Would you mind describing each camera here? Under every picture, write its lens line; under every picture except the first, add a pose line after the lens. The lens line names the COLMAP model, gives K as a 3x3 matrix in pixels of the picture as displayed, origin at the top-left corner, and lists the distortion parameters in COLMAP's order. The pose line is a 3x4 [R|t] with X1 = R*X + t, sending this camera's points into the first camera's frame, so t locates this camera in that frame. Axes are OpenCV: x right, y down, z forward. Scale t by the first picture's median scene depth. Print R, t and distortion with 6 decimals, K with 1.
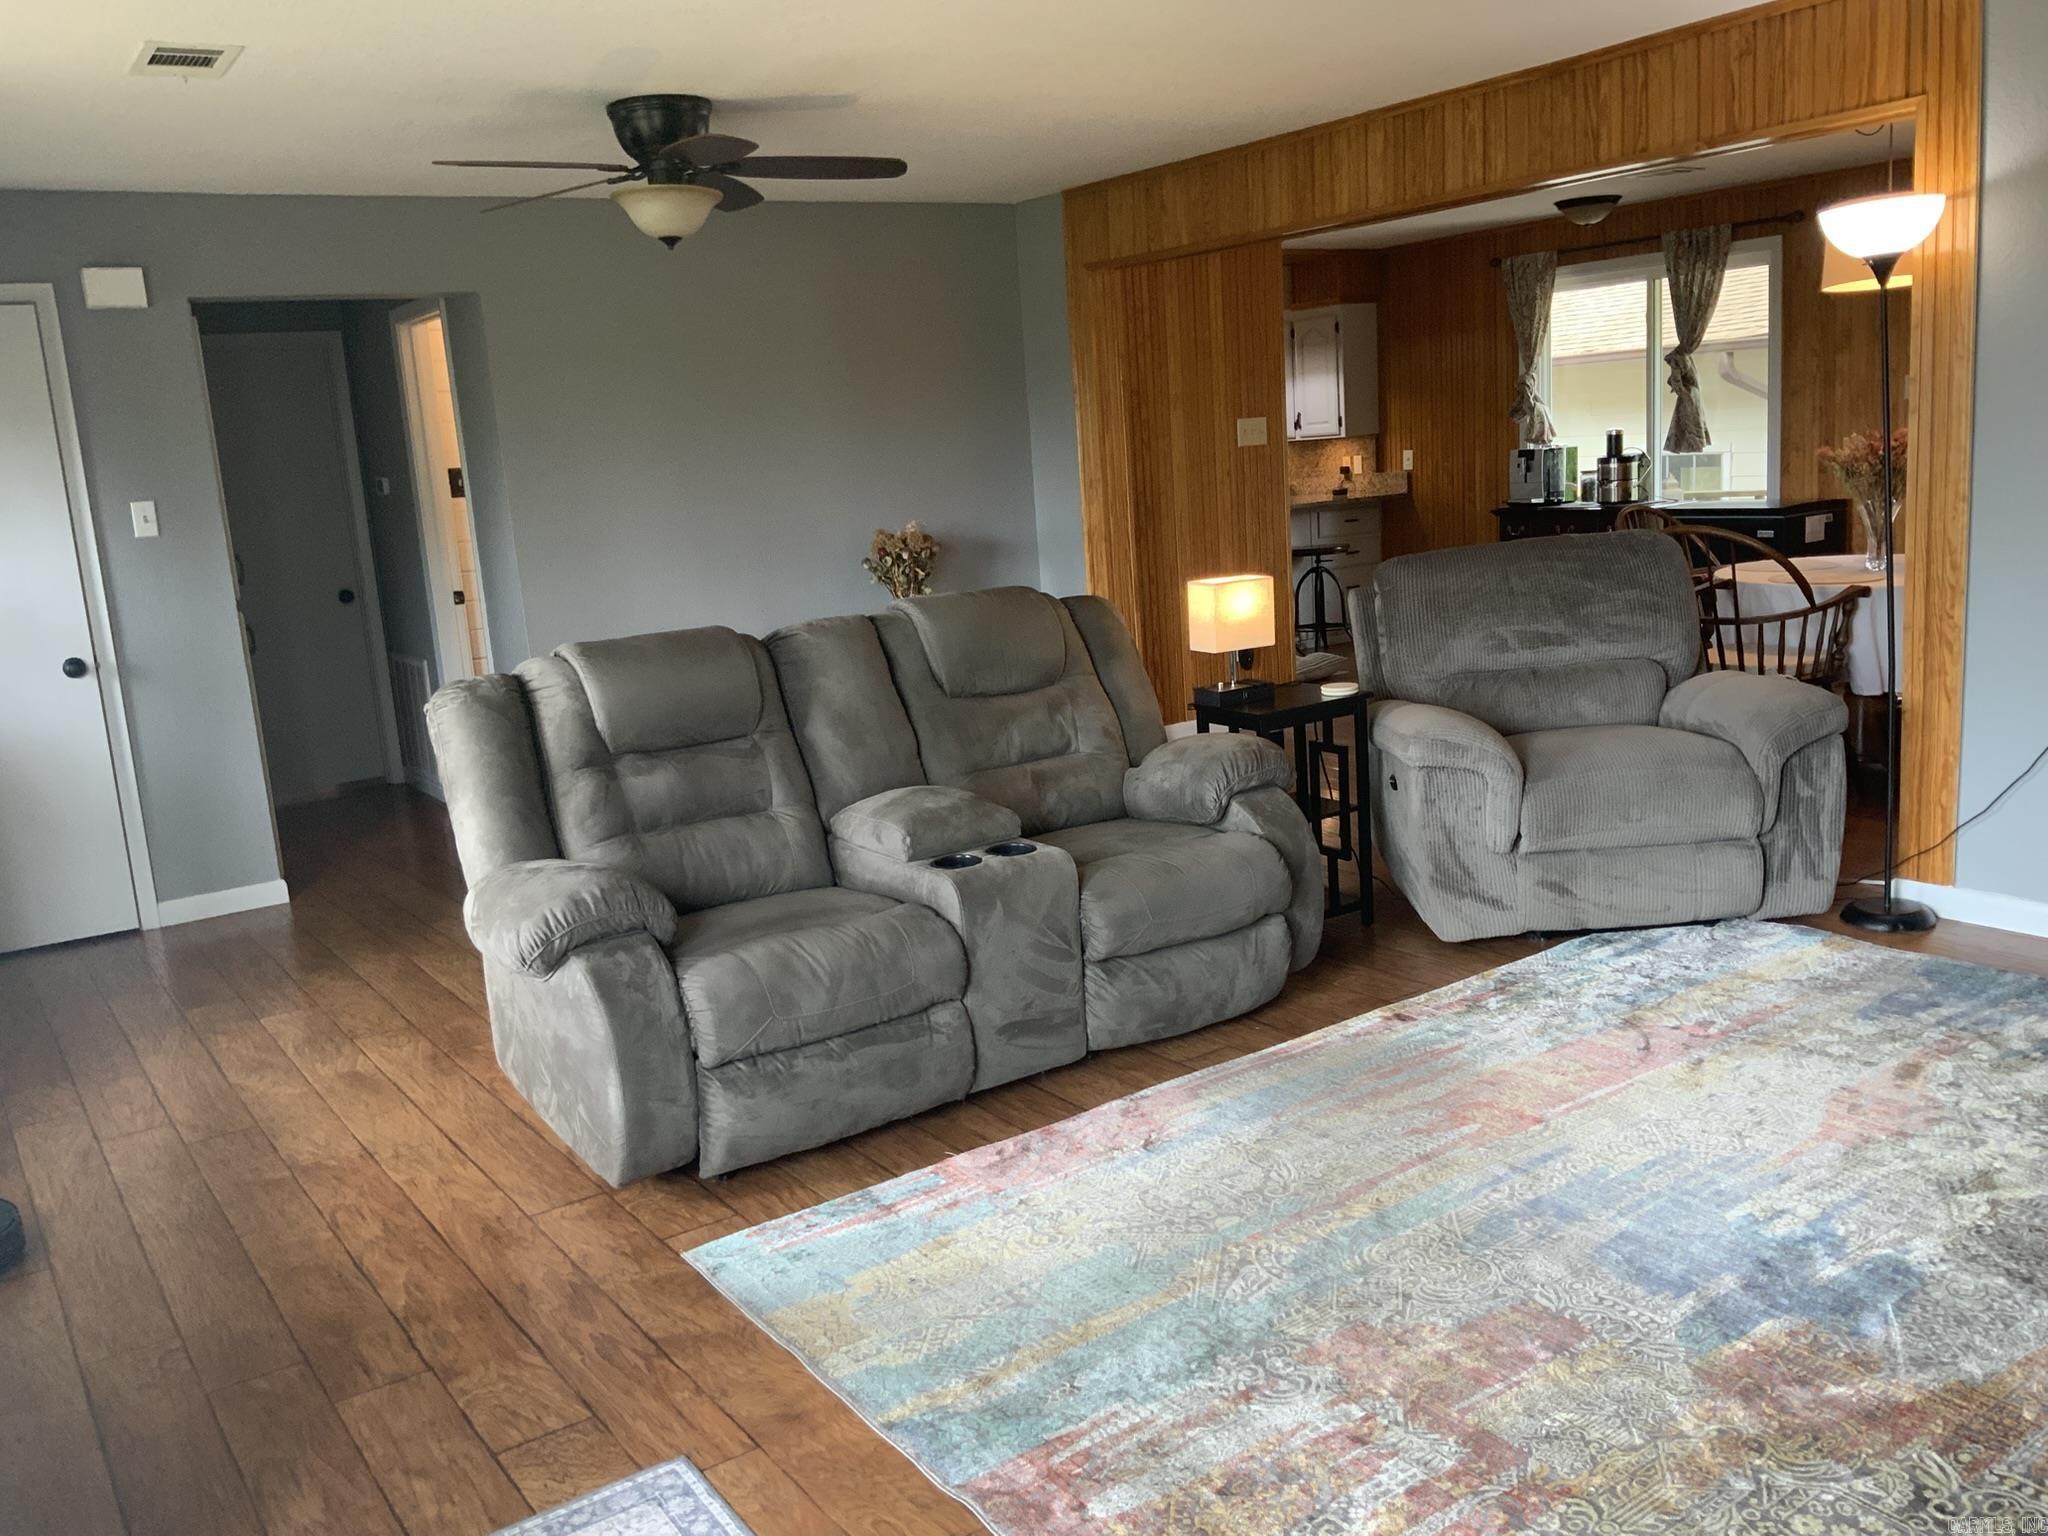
lens RADIAL K [[1741.6, 0, 1050.0], [0, 1741.6, 761.9], [0, 0, 1]] dist [0.134056, -0.229770]
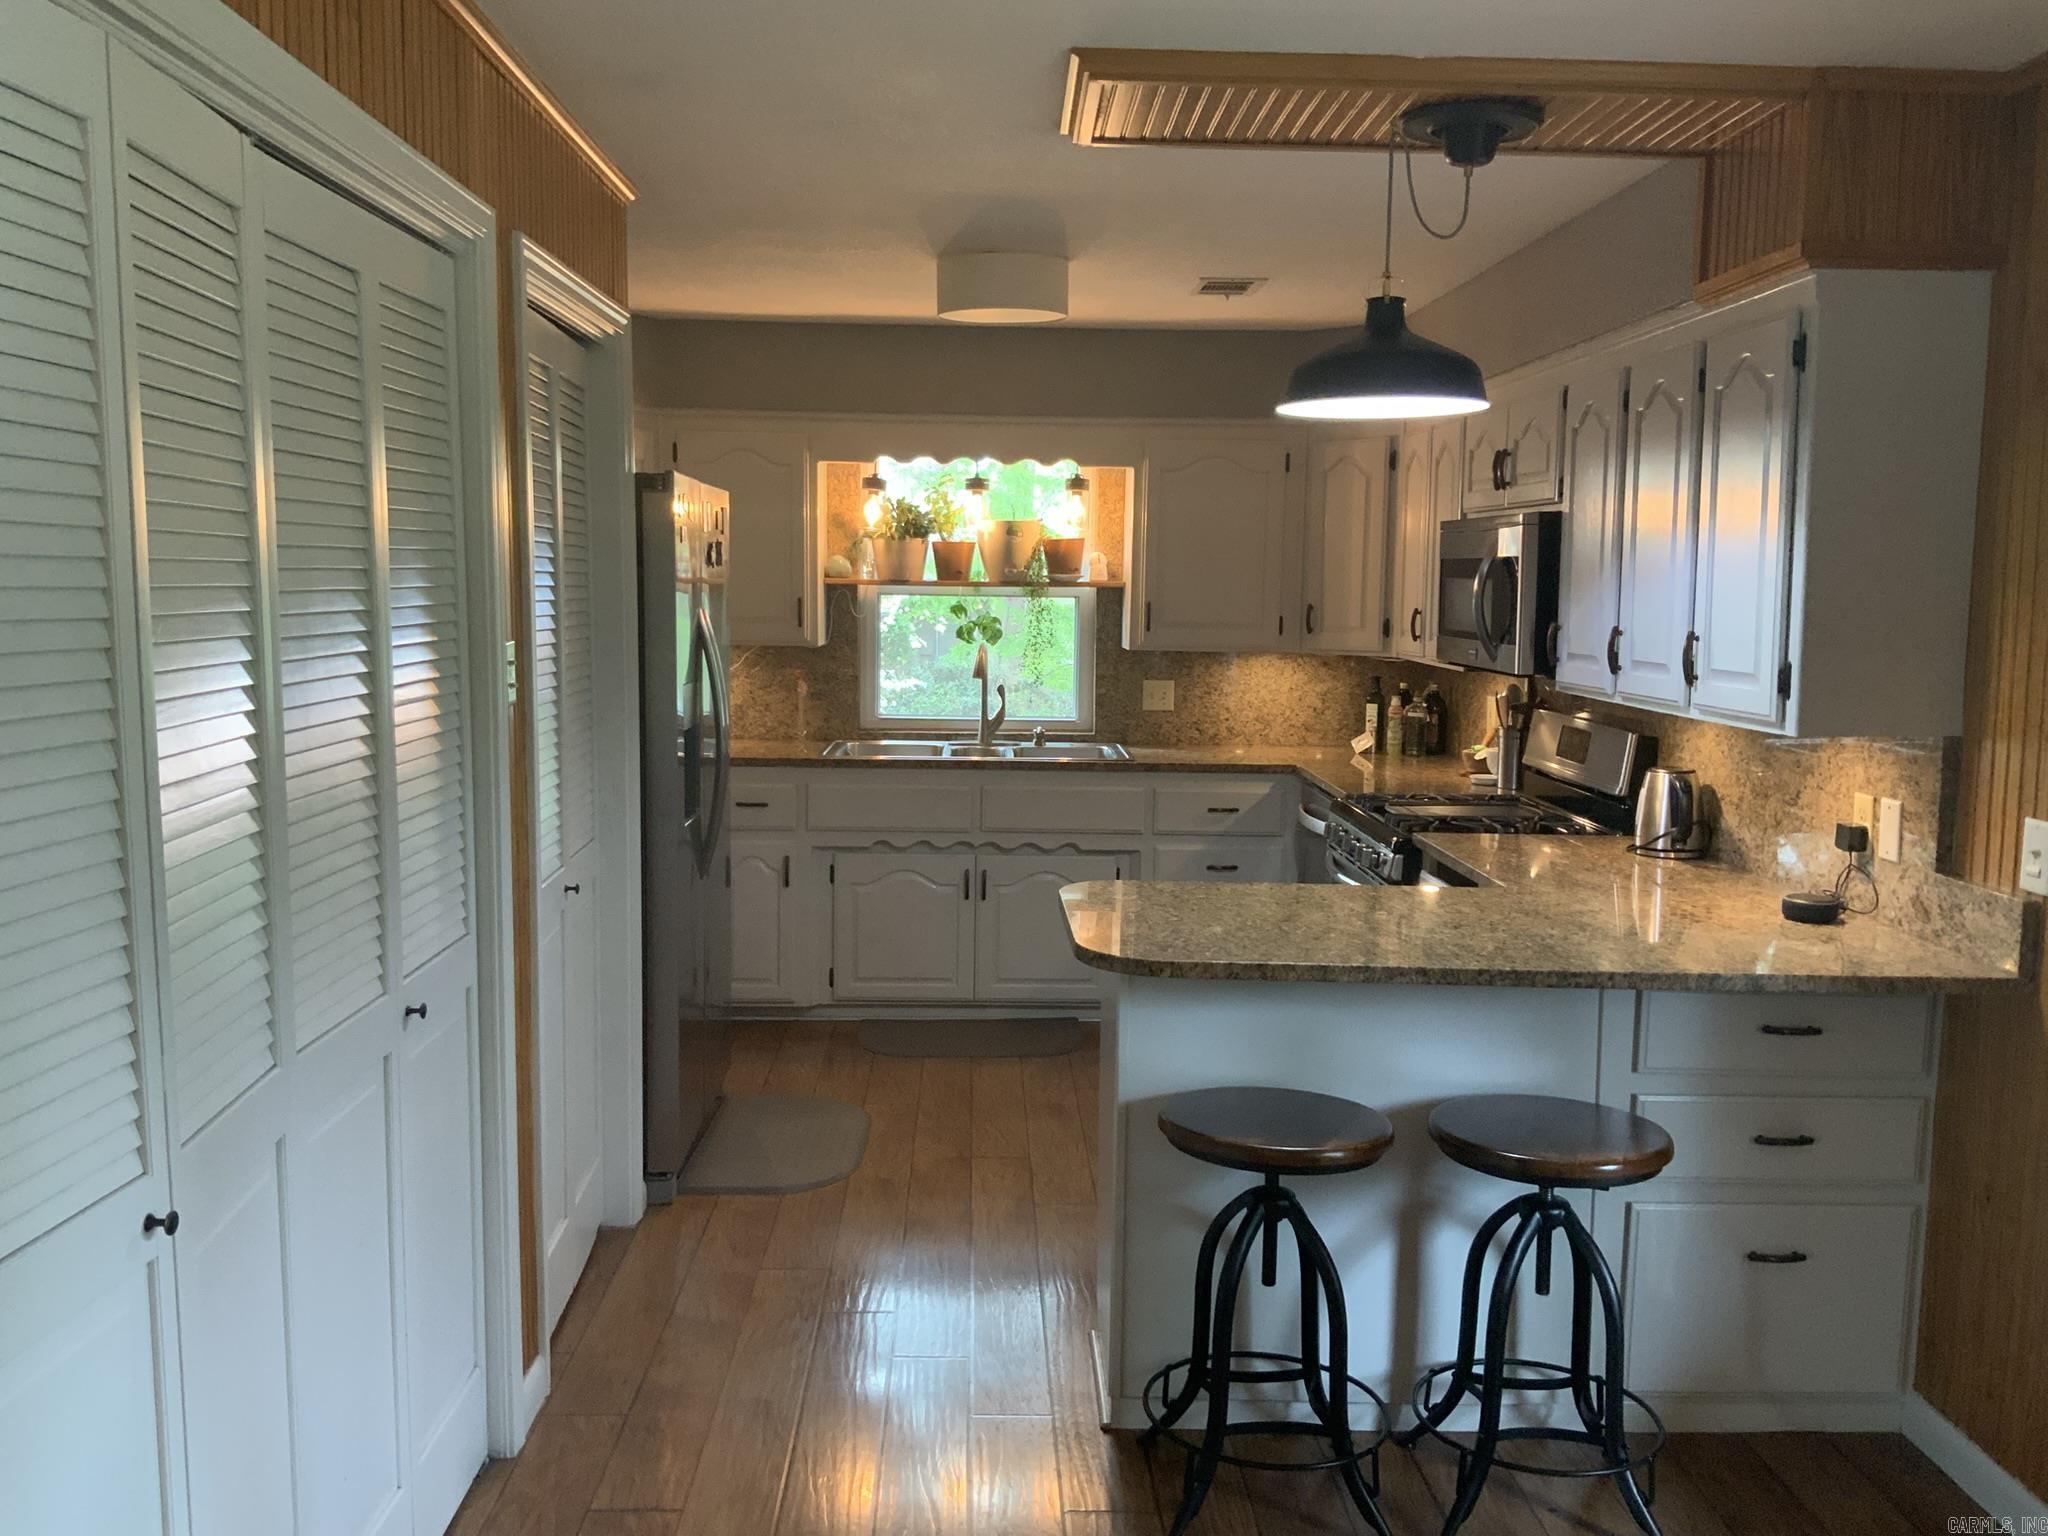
lens RADIAL K [[1724.9, 0, 1049.4], [0, 1724.9, 758.3], [0, 0, 1]] dist [0.176945, -0.359975]
pose [[0.840929, 0.129161, -0.525505, 0.561781], [-0.164091, 0.986239, -0.020181, -0.406468], [0.515667, 0.103201, 0.850551, 1.815410]]
